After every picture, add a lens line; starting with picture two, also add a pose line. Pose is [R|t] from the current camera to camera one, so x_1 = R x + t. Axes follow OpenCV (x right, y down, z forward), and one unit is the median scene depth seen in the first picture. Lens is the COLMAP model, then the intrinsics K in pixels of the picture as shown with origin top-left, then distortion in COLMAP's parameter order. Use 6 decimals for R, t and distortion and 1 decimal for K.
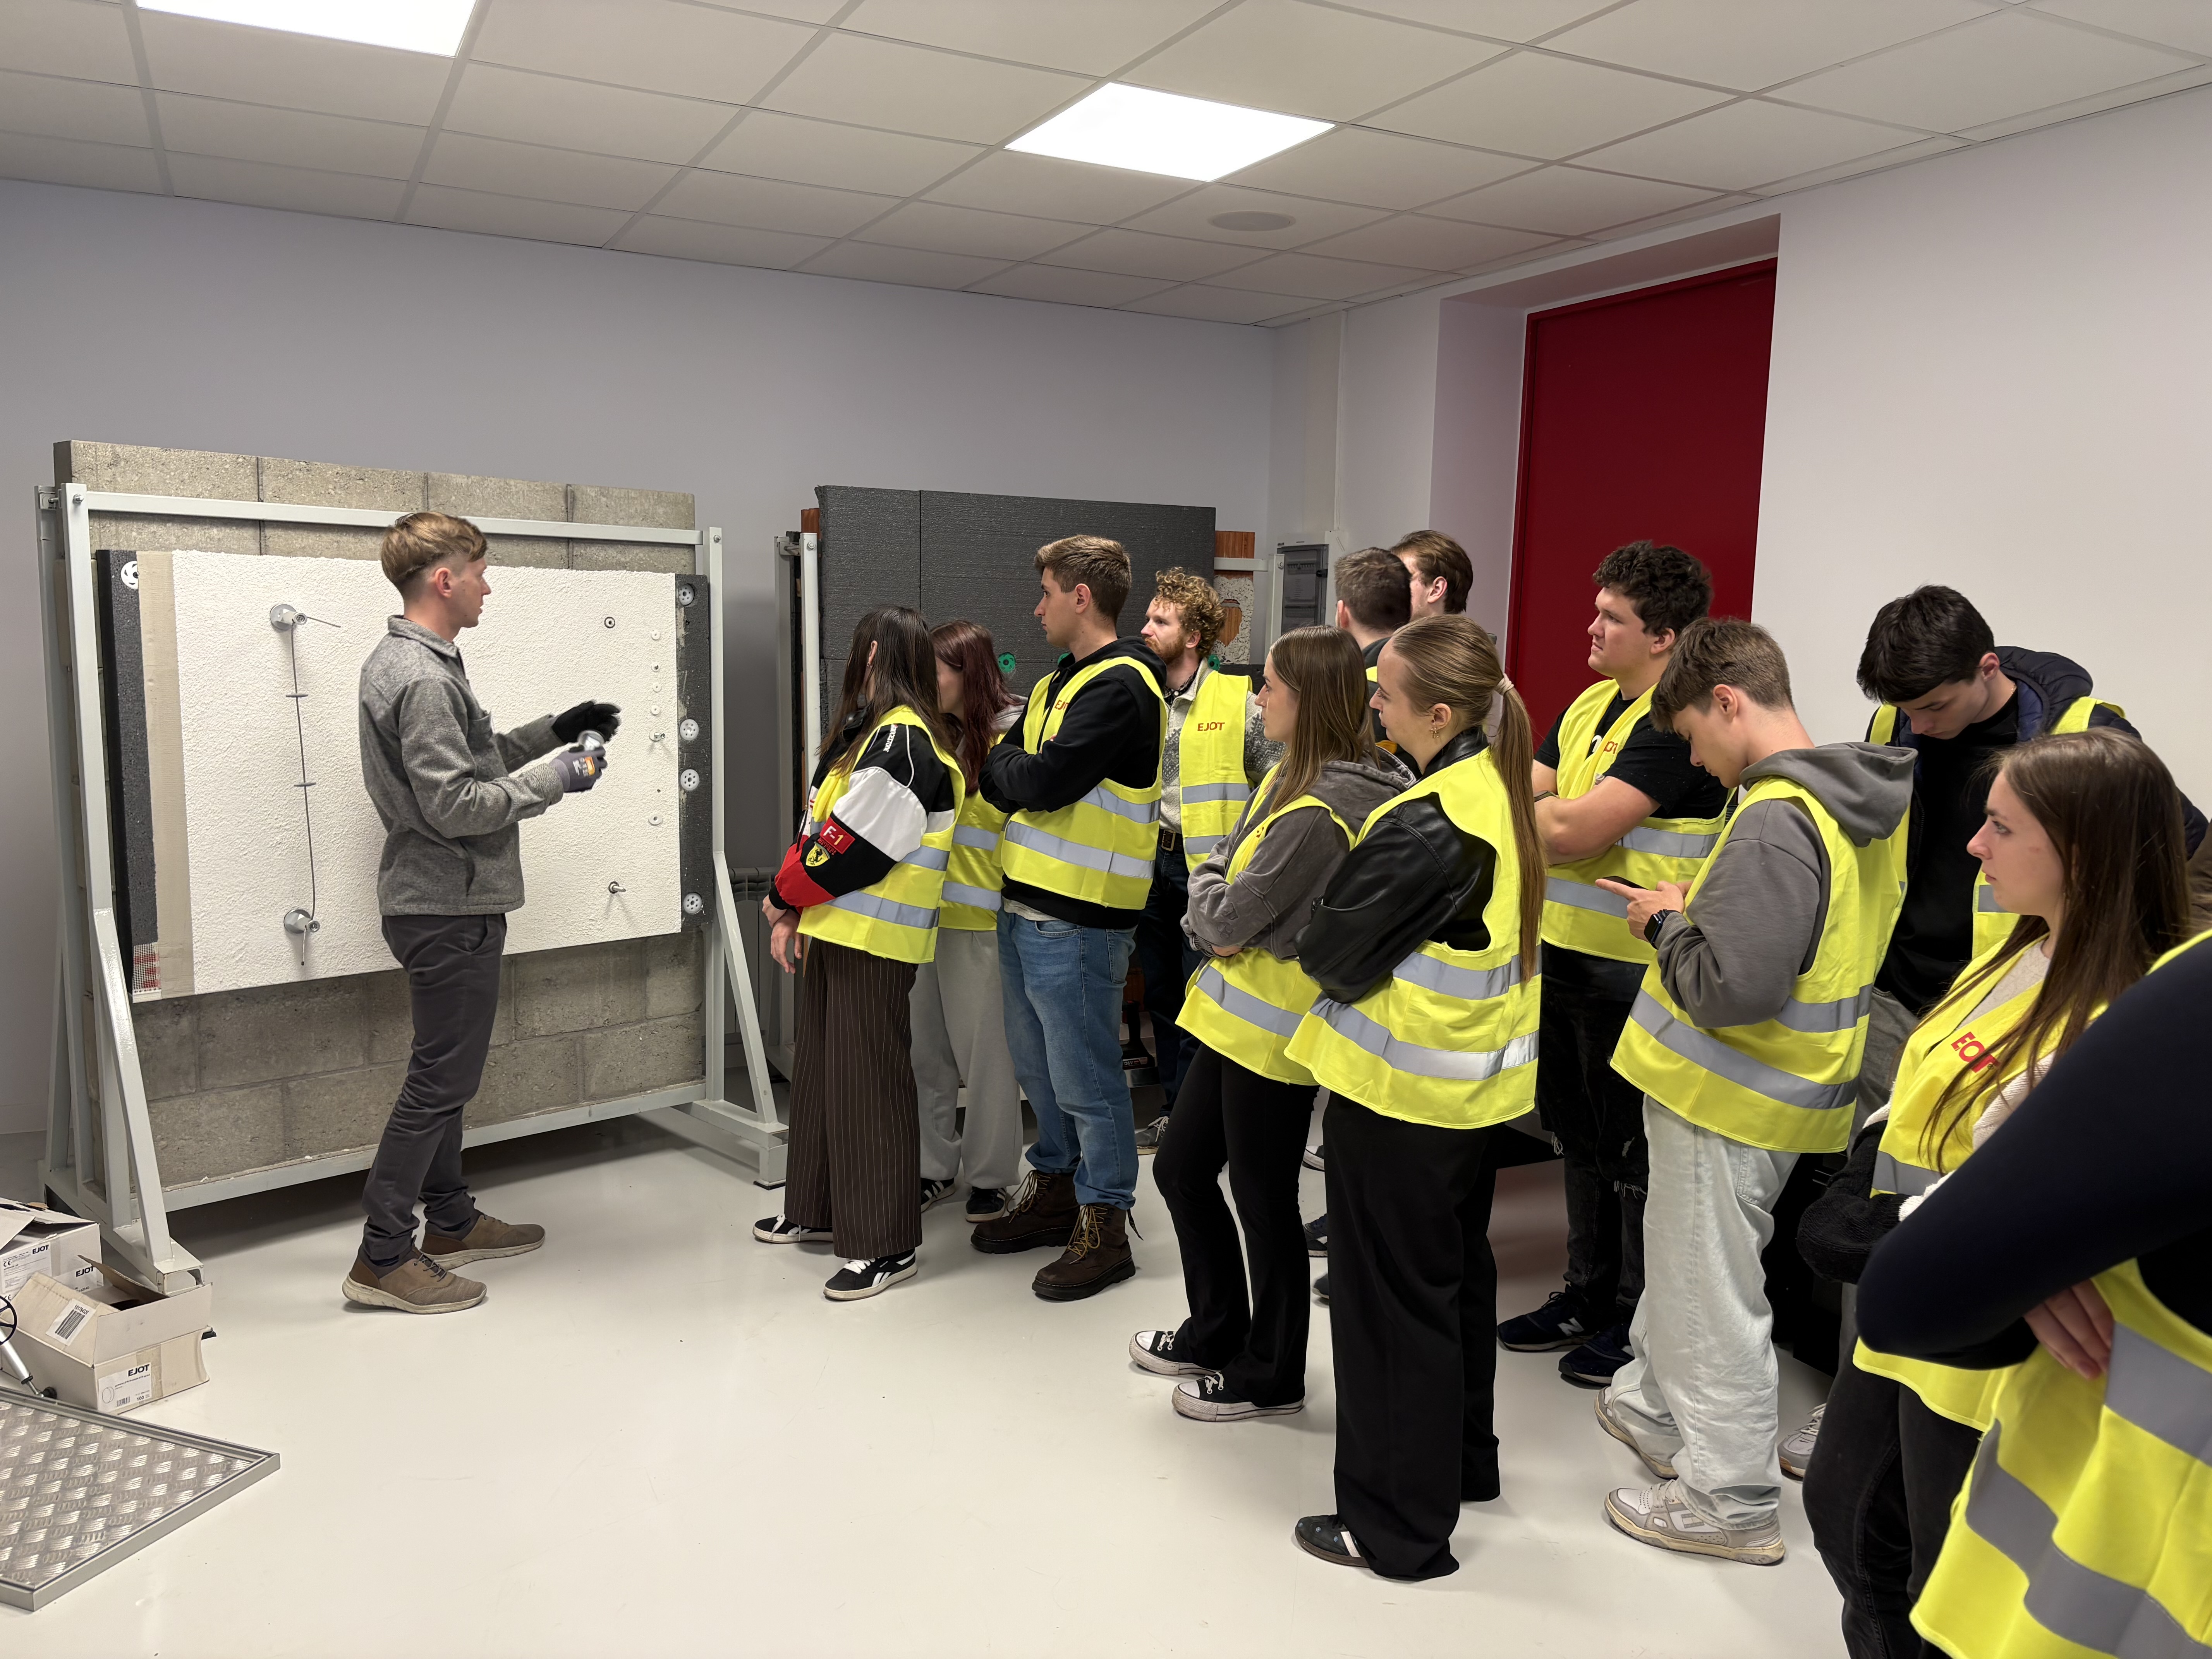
lens RADIAL K [[1725.6, 0, 1106.0], [0, 1725.6, 829.5], [0, 0, 1]] dist [0.019993, 0.006320]
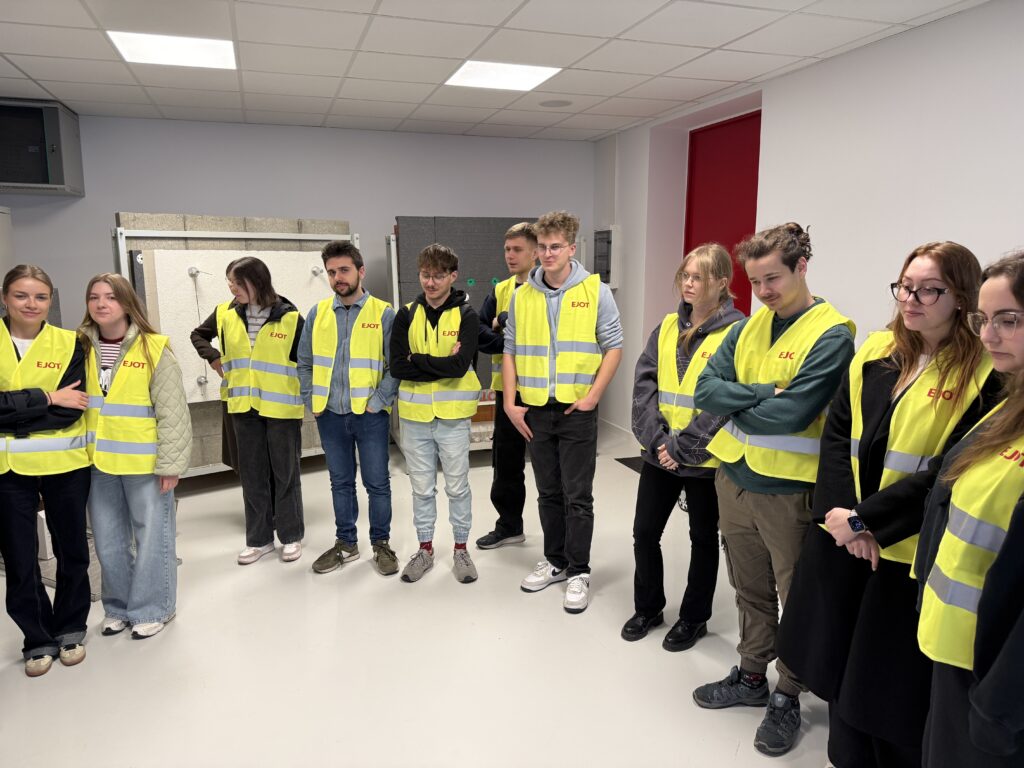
lens RADIAL K [[731.2, 0, 494.9], [0, 731.2, 381.0], [0, 0, 1]] dist [0.099312, -0.168141]
pose [[0.988455, -0.005427, -0.151415, 0.173402], [0.011344, 0.999204, 0.038240, 0.012336], [0.151087, -0.039516, 0.987730, -0.107029]]
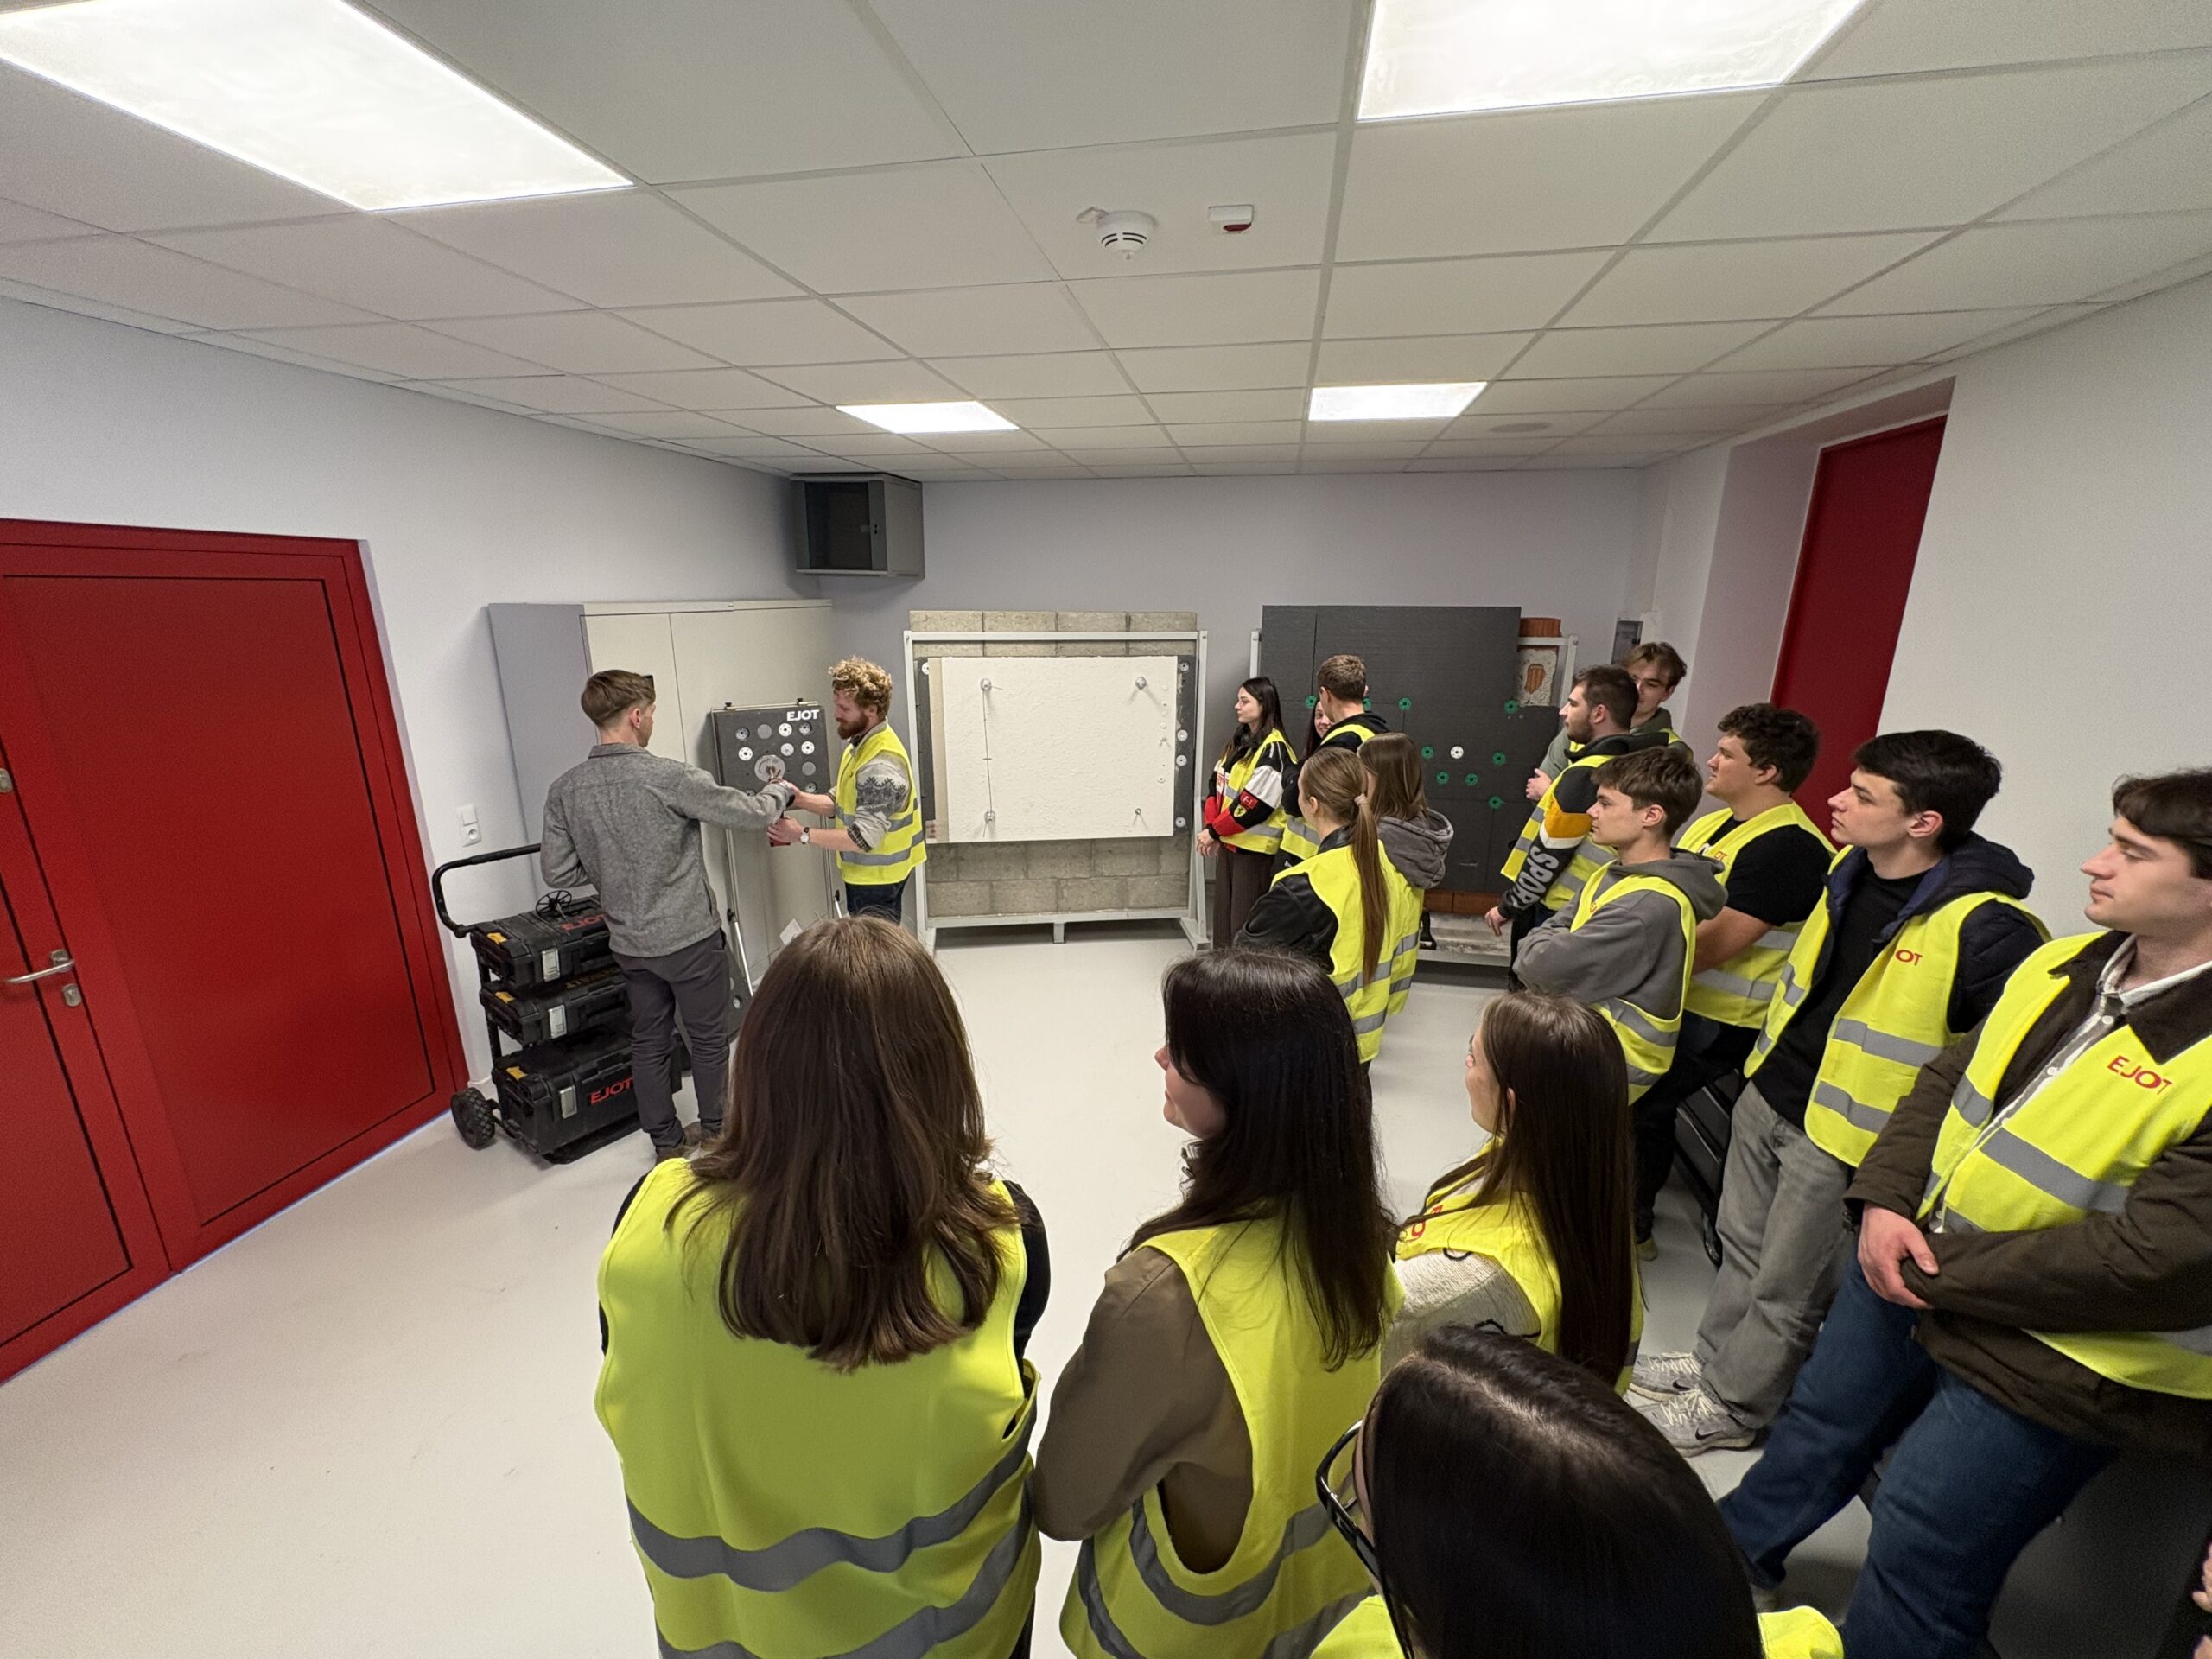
lens RADIAL K [[873.7, 0, 1106.0], [0, 873.7, 829.5], [0, 0, 1]] dist [0.000420, 0.000331]
pose [[0.798252, 0.136469, -0.586660, 0.321834], [-0.057136, 0.986759, 0.151796, -0.108833], [0.599608, -0.087651, 0.795480, 0.154567]]
